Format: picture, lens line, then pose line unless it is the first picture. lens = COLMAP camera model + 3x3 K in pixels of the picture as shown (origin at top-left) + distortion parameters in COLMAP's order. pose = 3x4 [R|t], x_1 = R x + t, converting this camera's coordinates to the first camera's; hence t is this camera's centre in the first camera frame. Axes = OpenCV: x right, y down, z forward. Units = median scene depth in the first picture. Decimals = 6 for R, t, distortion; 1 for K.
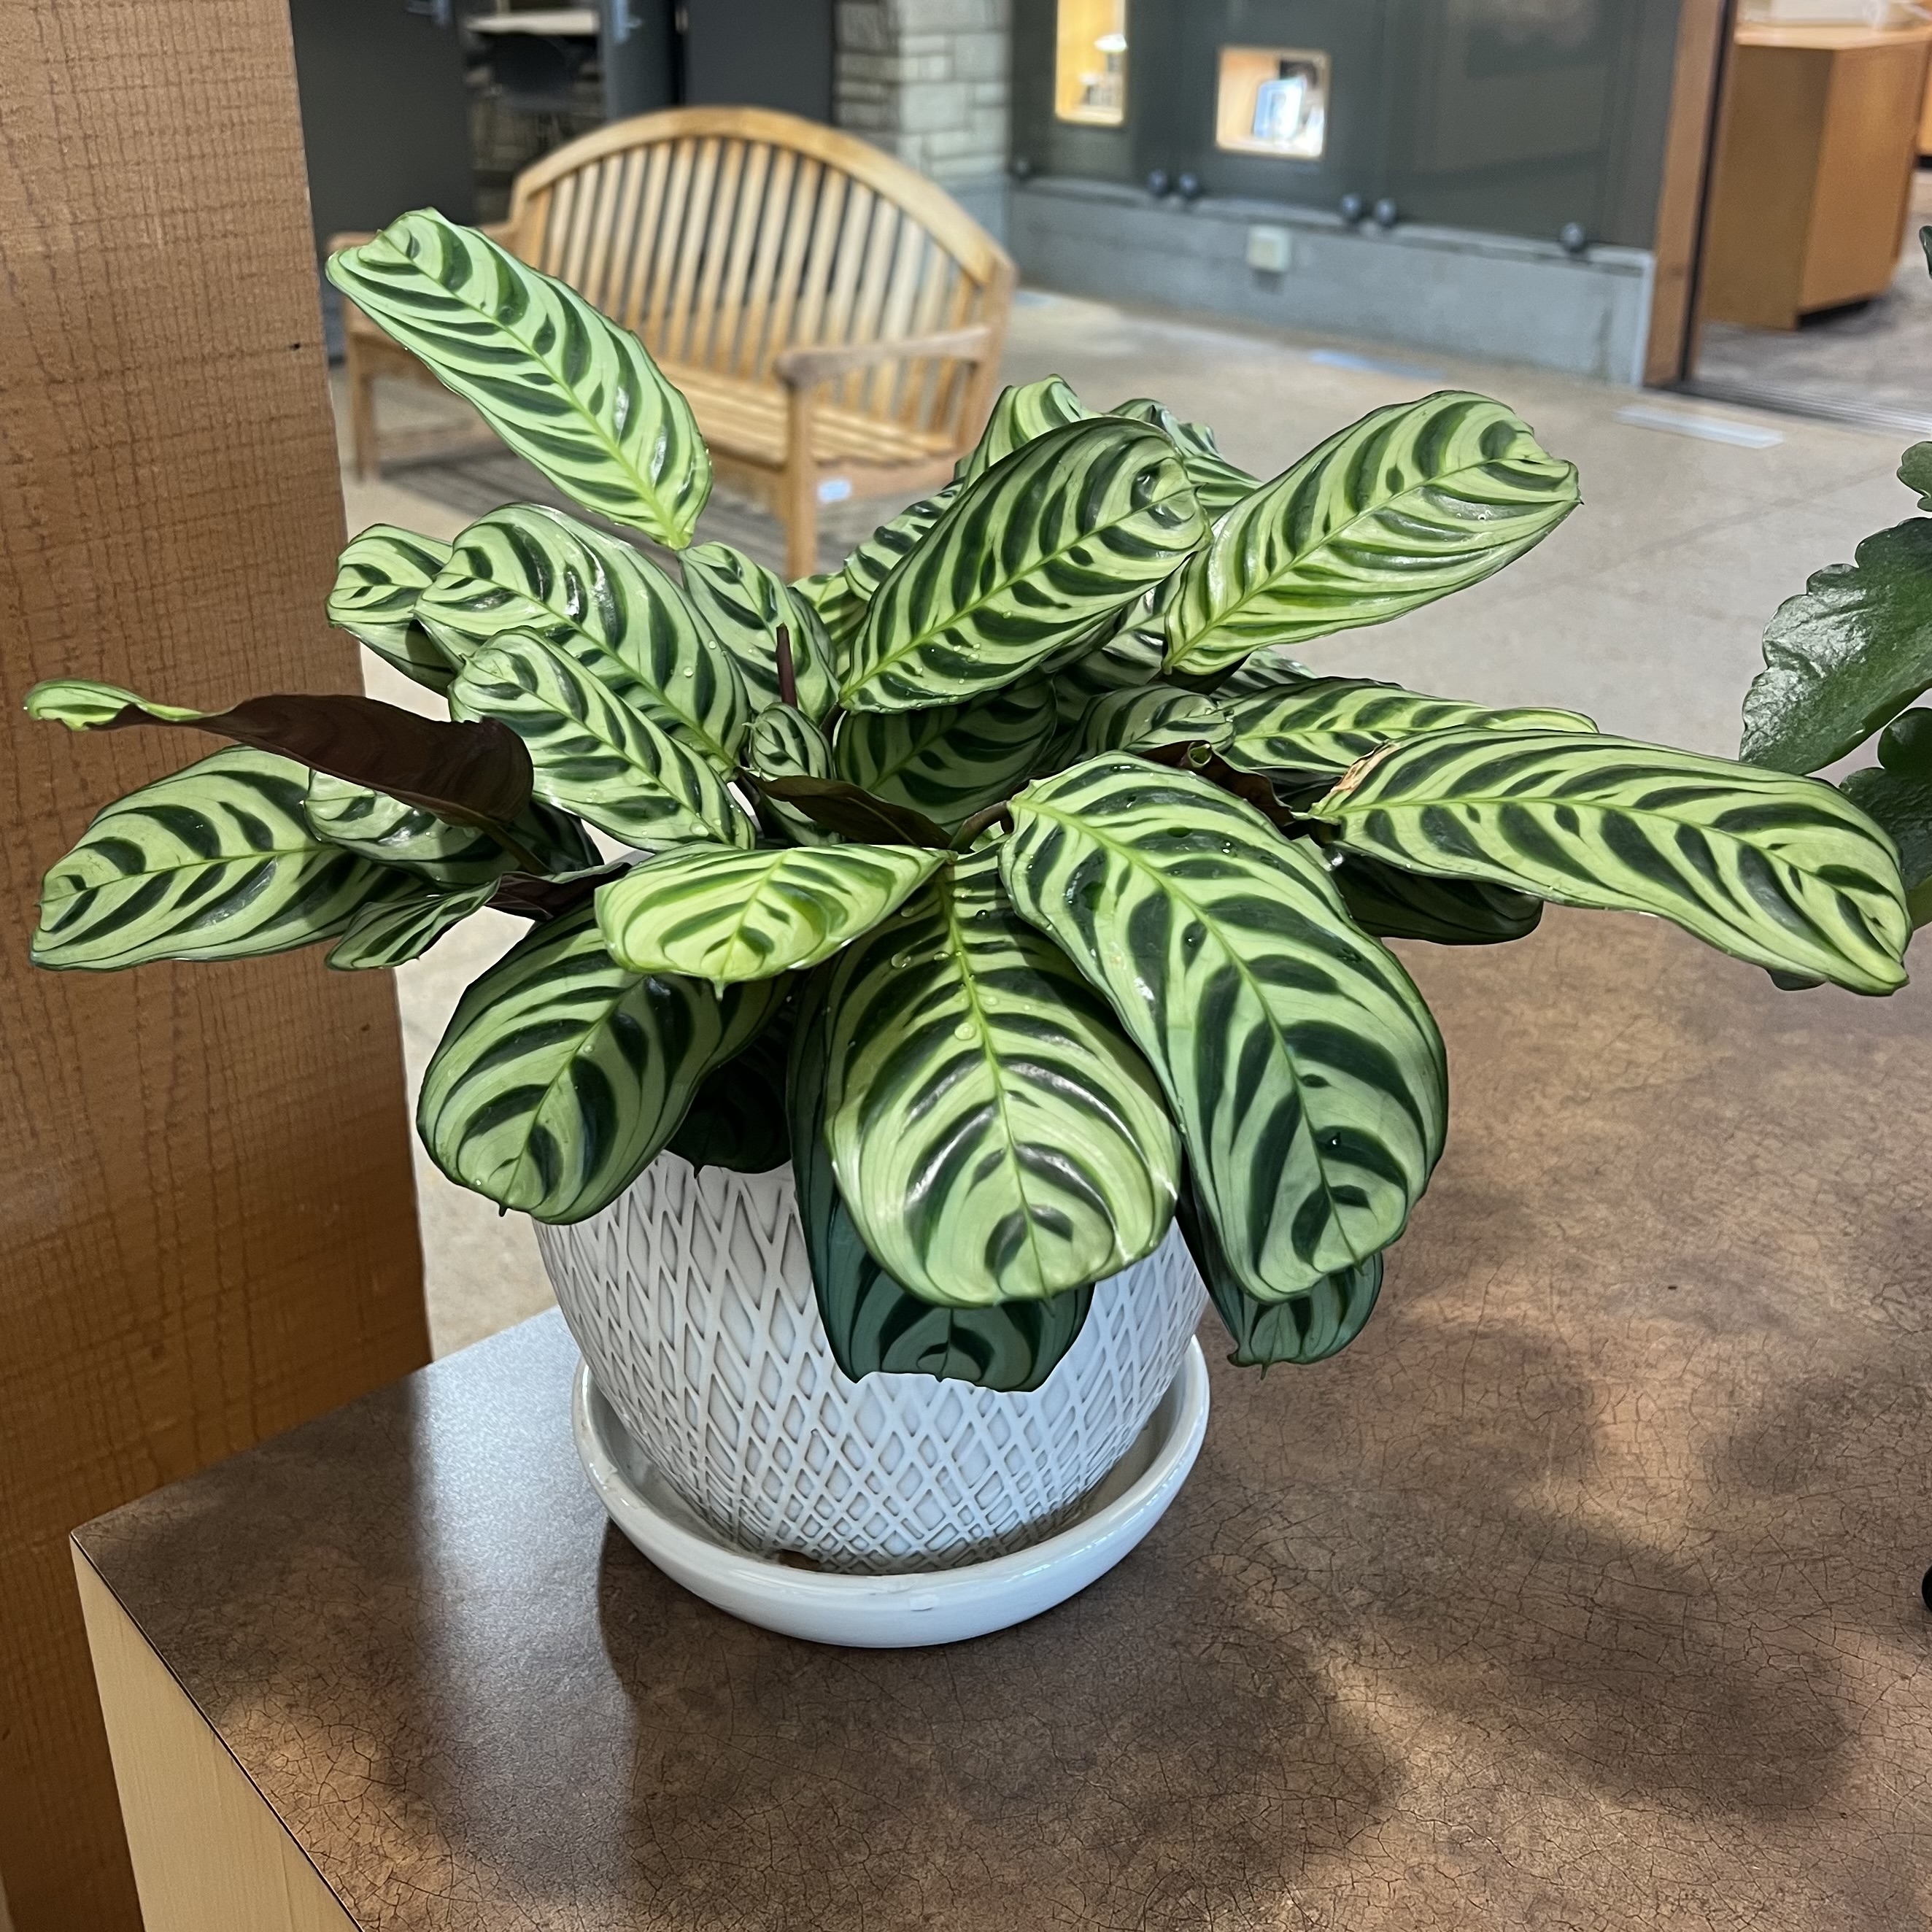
lens RADIAL K [[2152.7, 0, 921.4], [0, 2152.7, 739.0], [0, 0, 1]] dist [0.056785, -0.133697]
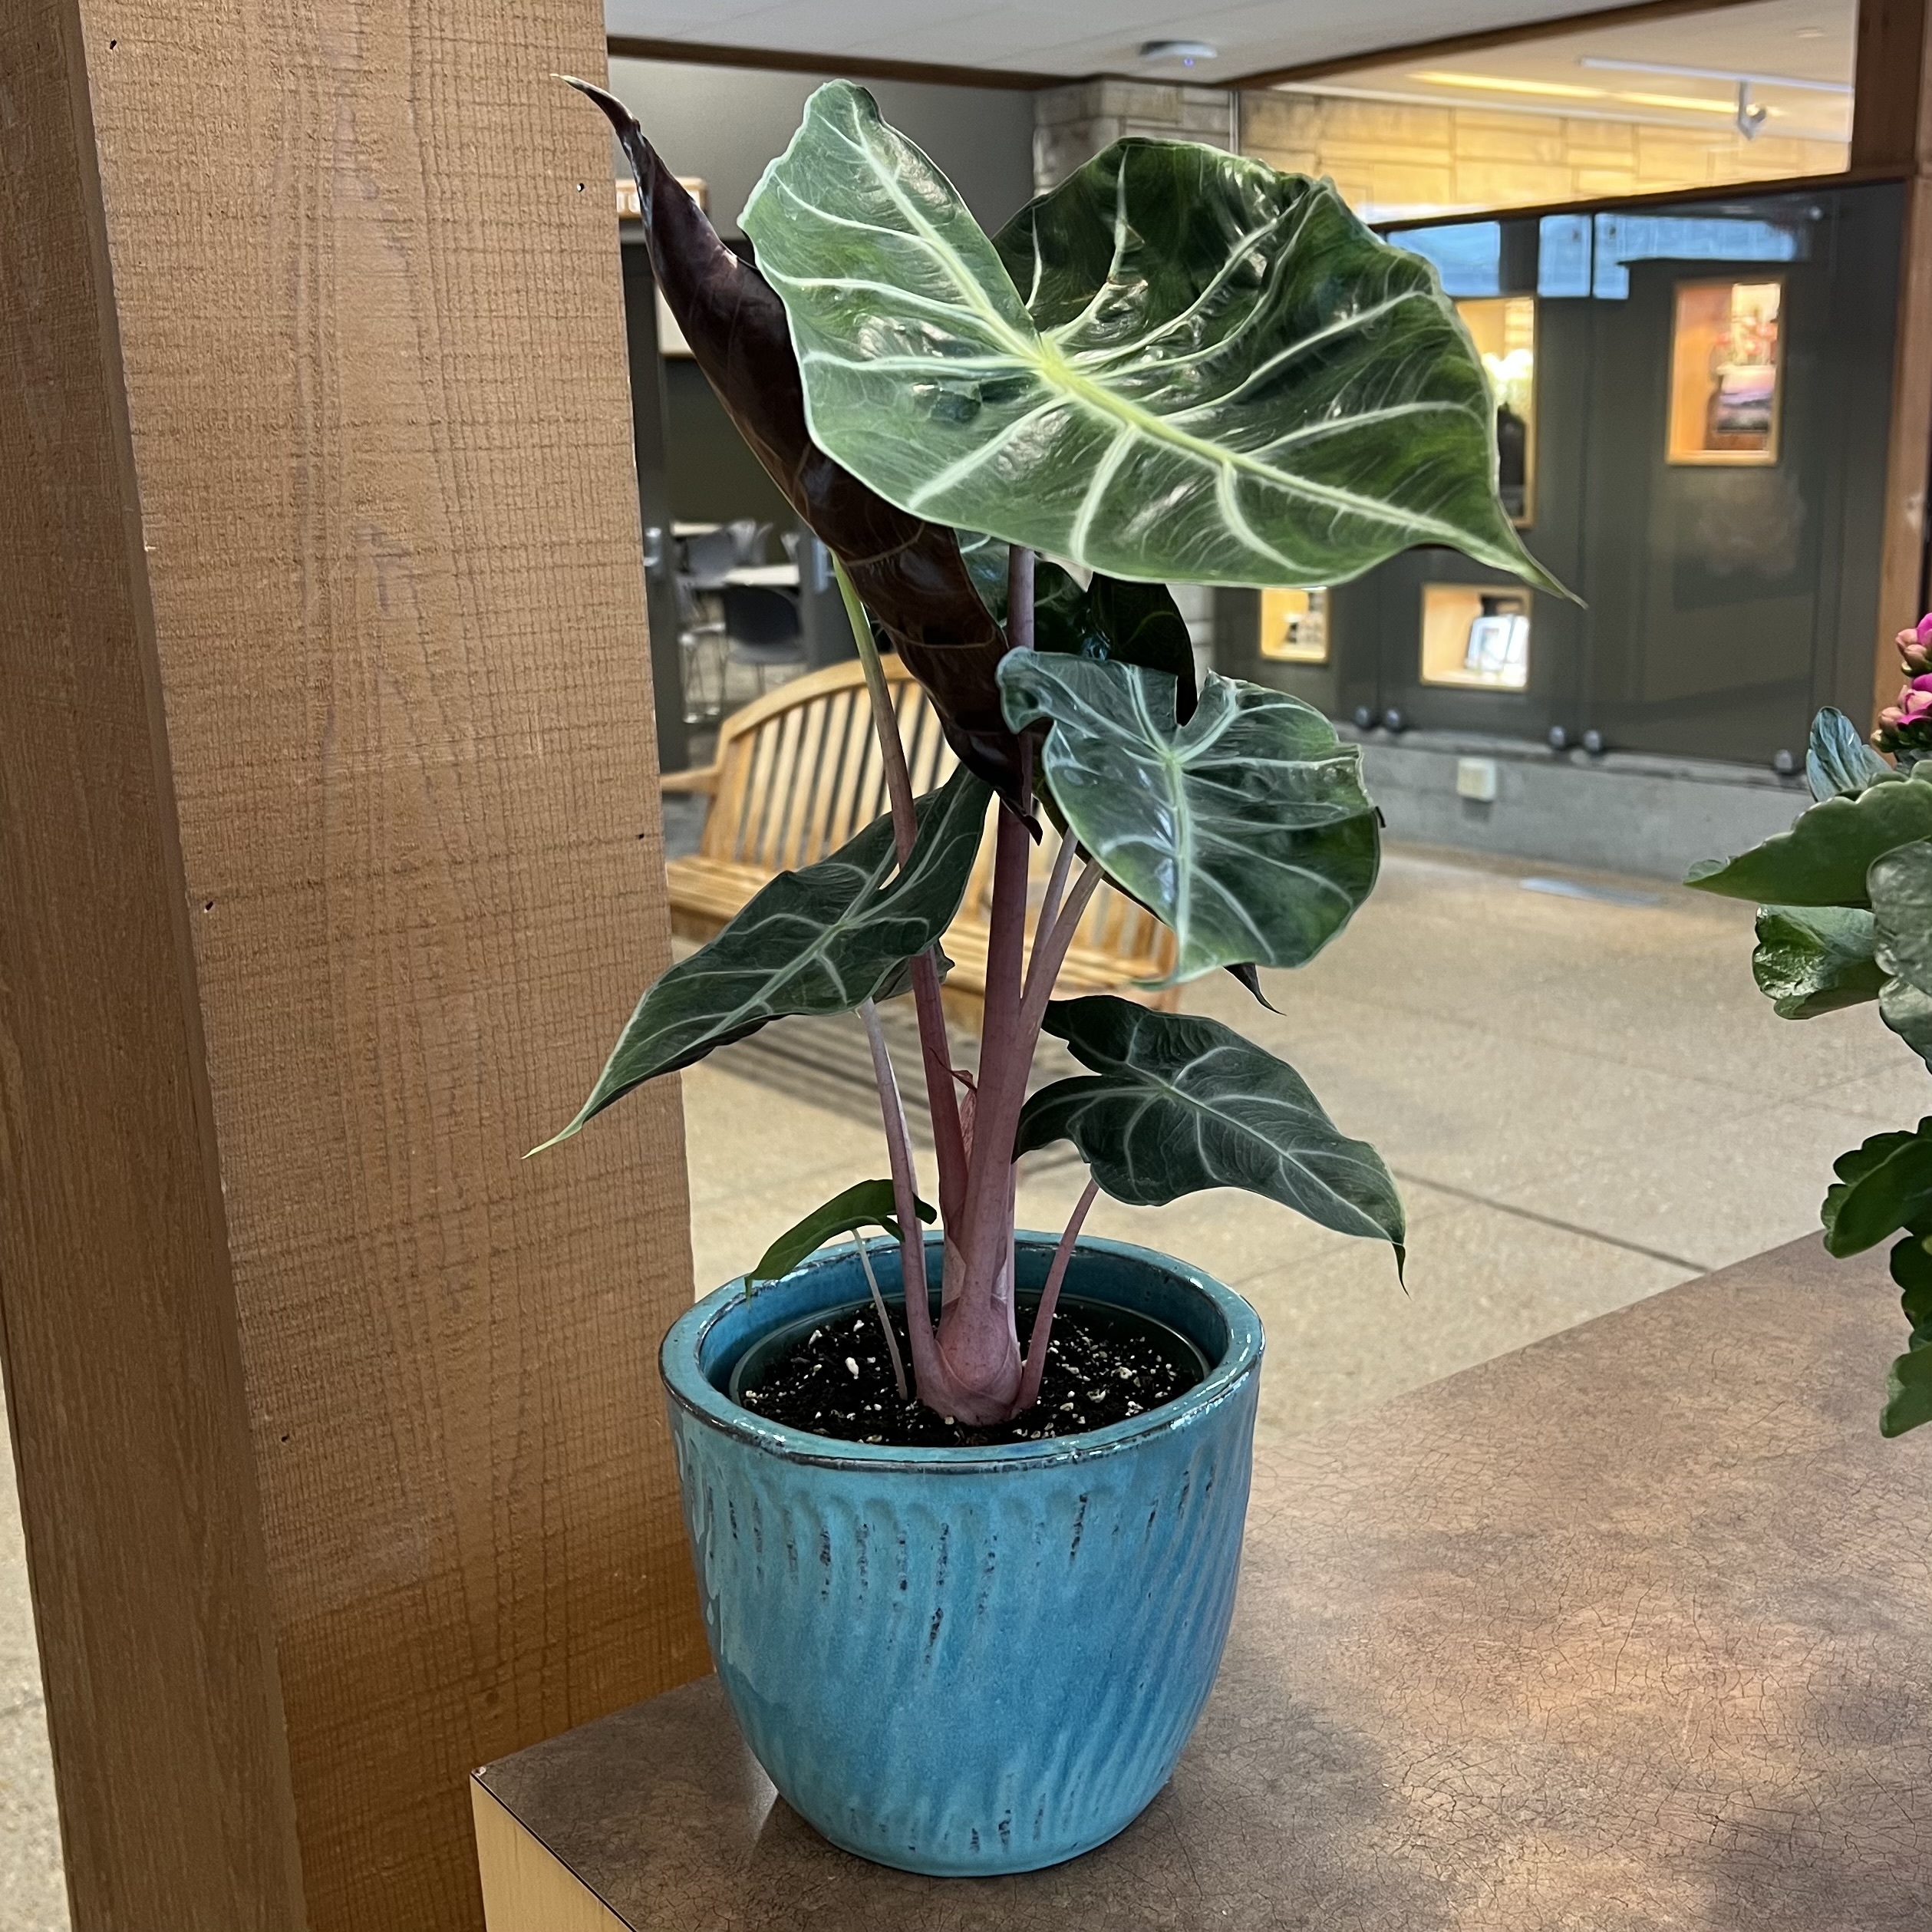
lens RADIAL K [[2279.5, 0, 1047.0], [0, 2279.5, 990.5], [0, 0, 1]] dist [0.142521, -0.378748]
pose [[0.999344, -0.009849, -0.034843, -0.013054], [0.005018, 0.990680, -0.136118, 0.088008], [0.035859, 0.135854, 0.990080, -0.284237]]
